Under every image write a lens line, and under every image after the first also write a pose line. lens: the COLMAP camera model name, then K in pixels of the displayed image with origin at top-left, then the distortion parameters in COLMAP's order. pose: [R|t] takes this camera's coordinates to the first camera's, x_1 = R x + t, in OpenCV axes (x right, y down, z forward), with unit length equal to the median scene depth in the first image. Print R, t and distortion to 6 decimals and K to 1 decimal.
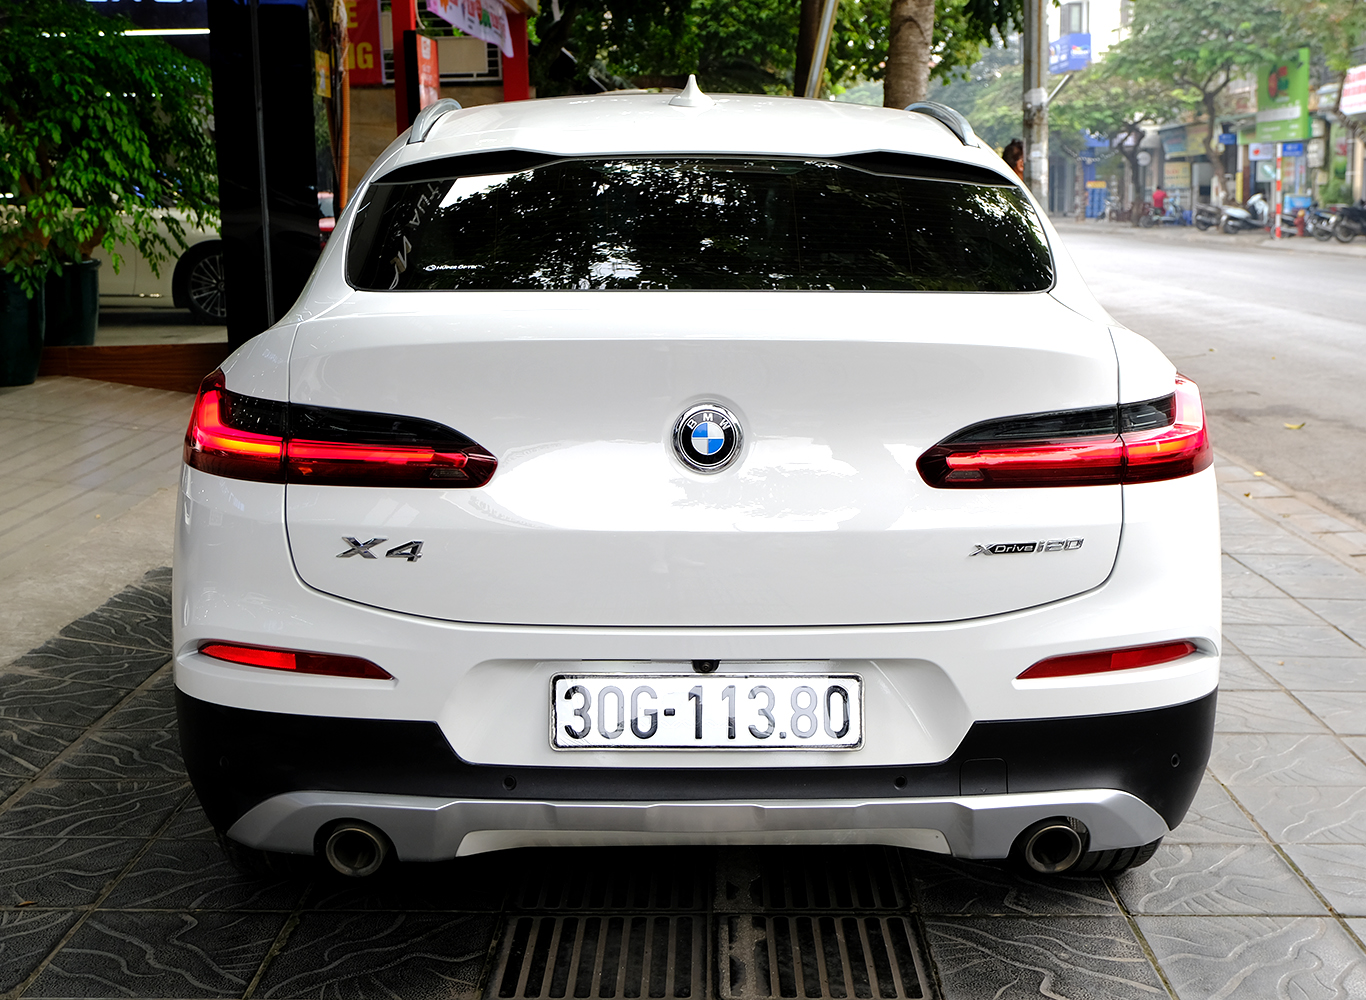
lens RADIAL K [[1881.6, 0, 655.9], [0, 1881.6, 494.9], [0, 0, 1]] dist [-0.024518, 0.041574]
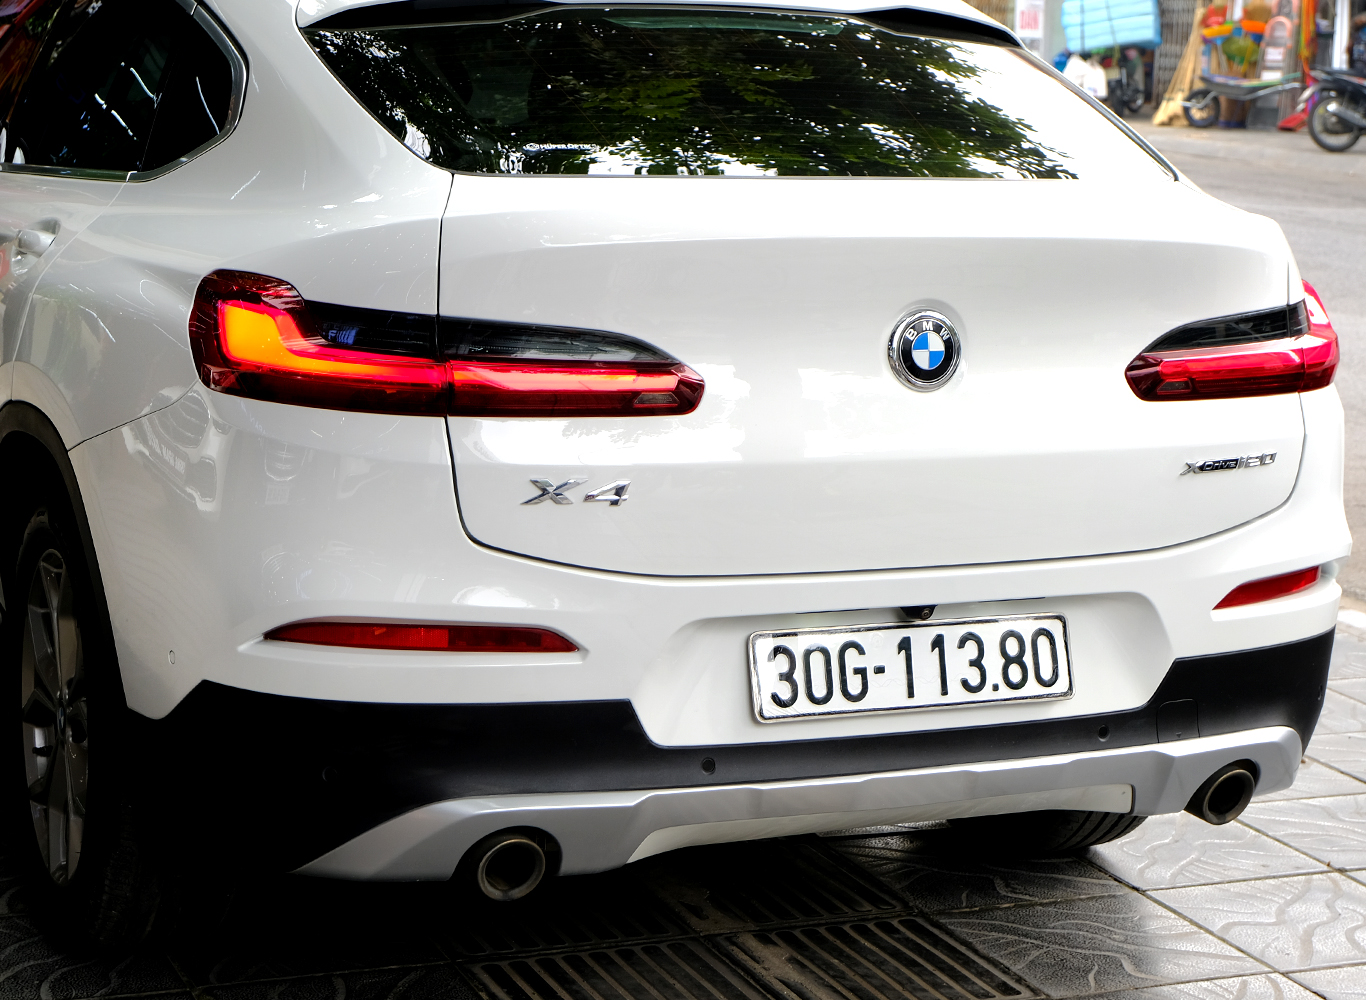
lens RADIAL K [[2821.1, 0, 570.9], [0, 2821.1, 497.0], [0, 0, 1]] dist [-0.036782, 0.206629]
pose [[0.923504, -0.038385, 0.381665, -0.609670], [0.029350, 0.999135, 0.029468, -0.005545], [-0.382465, -0.016011, 0.923831, -0.137829]]
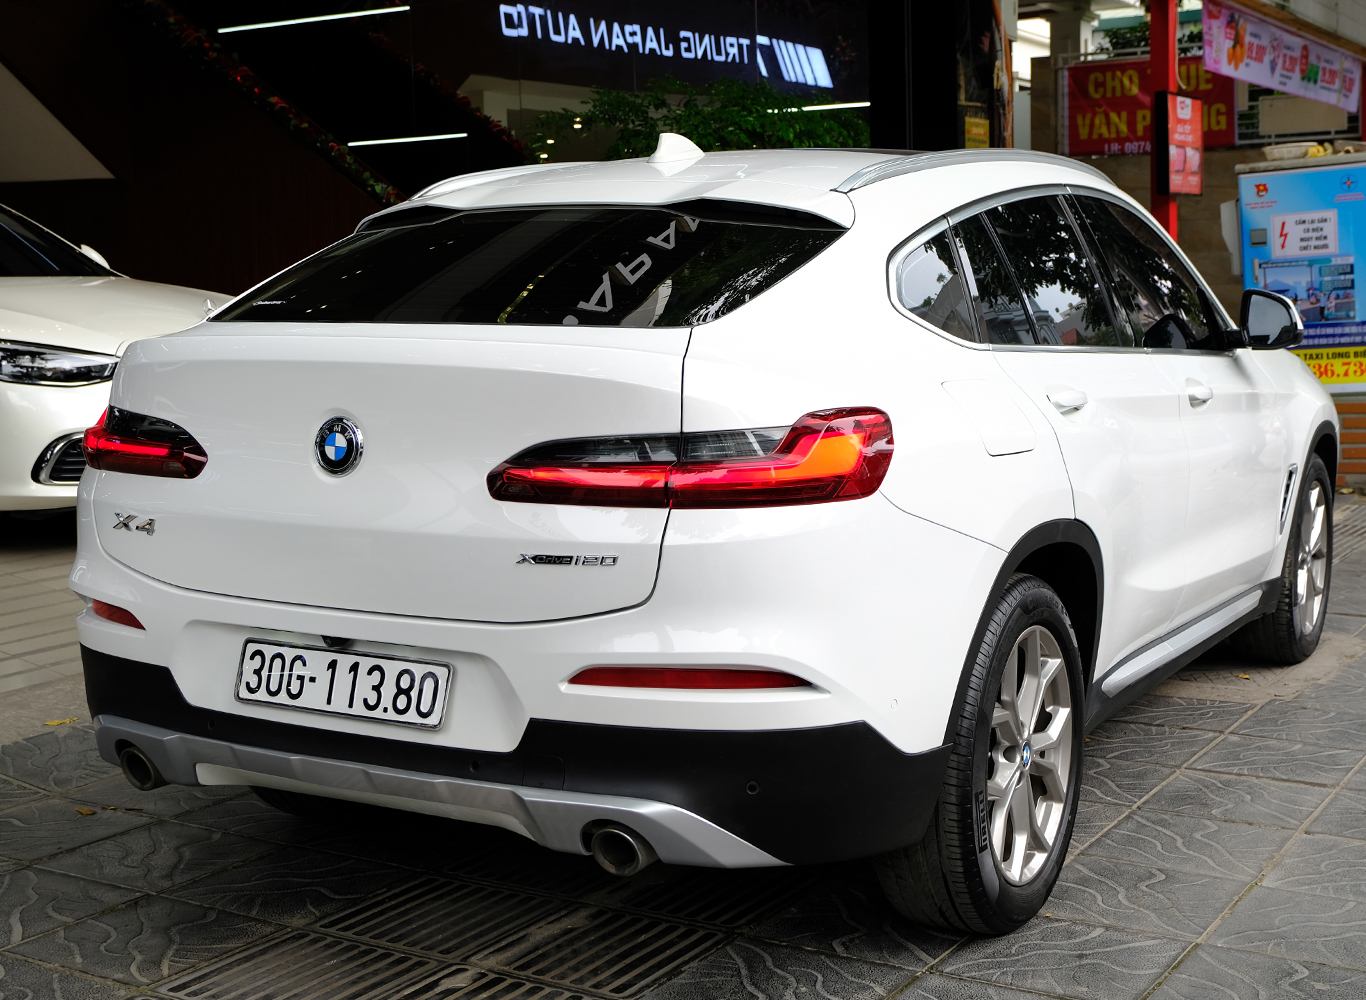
lens RADIAL K [[1881.6, 0, 655.9], [0, 1881.6, 494.9], [0, 0, 1]] dist [-0.024518, 0.041574]
pose [[0.862224, 0.054883, -0.503545, 0.770295], [-0.072484, 0.997250, -0.015421, 0.003631], [0.501315, 0.049795, 0.863831, 0.089433]]
